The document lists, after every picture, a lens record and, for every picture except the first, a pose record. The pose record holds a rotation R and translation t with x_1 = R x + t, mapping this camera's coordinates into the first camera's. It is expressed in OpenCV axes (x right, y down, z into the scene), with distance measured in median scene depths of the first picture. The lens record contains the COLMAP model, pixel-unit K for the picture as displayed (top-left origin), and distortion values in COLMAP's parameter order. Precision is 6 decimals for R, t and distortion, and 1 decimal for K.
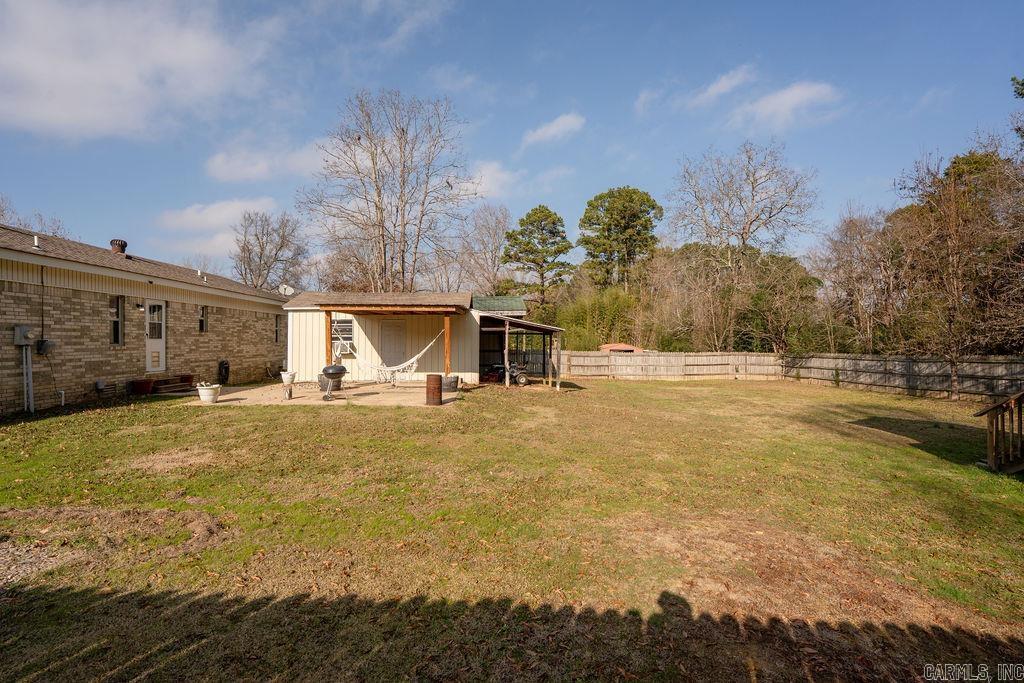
lens RADIAL K [[457.2, 0, 512.0], [0, 457.2, 341.5], [0, 0, 1]] dist [-0.002304, 0.000164]
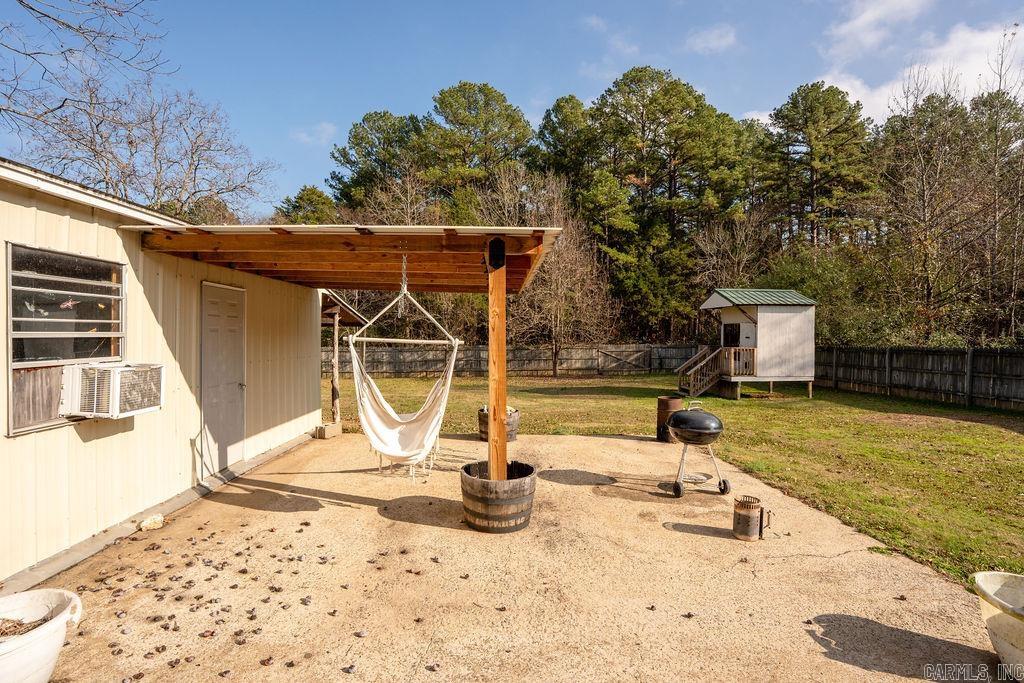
lens RADIAL K [[457.2, 0, 512.0], [0, 457.2, 341.5], [0, 0, 1]] dist [-0.002304, 0.000164]
pose [[0.055824, -0.016684, 0.998301, -0.509562], [-0.006524, 0.999833, 0.017075, -0.012889], [-0.998419, -0.007466, 0.055706, 0.705489]]
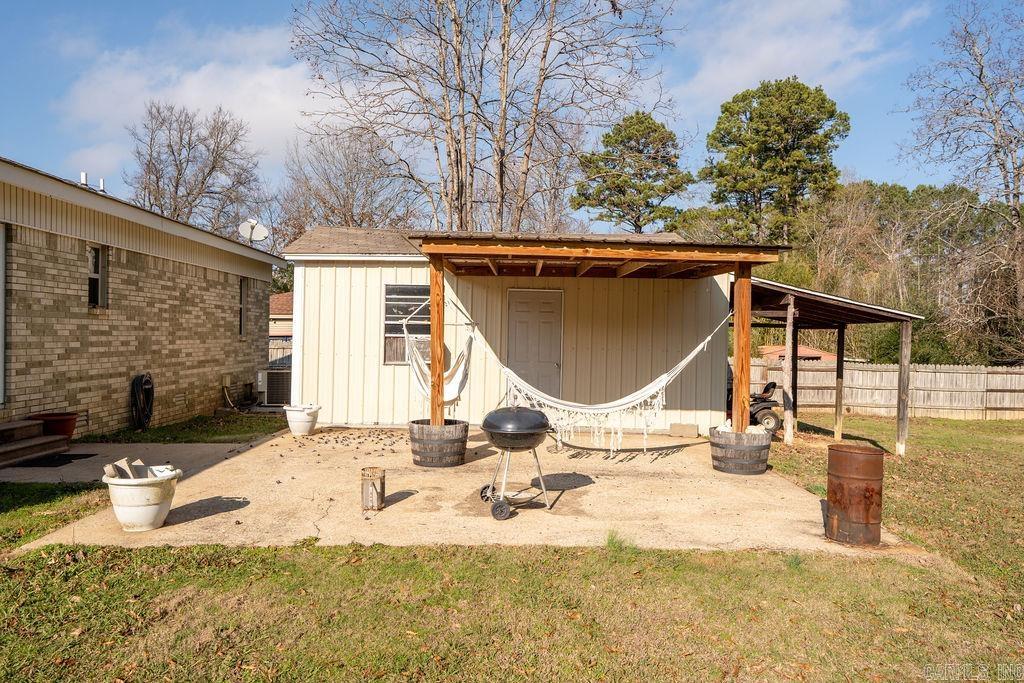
lens RADIAL K [[669.5, 0, 512.0], [0, 669.5, 341.5], [0, 0, 1]] dist [0.040164, -0.000416]
pose [[0.999759, 0.016883, -0.014002, -0.233058], [-0.016790, 0.999836, 0.006773, -0.000290], [0.014114, -0.006536, 0.999879, 0.309871]]
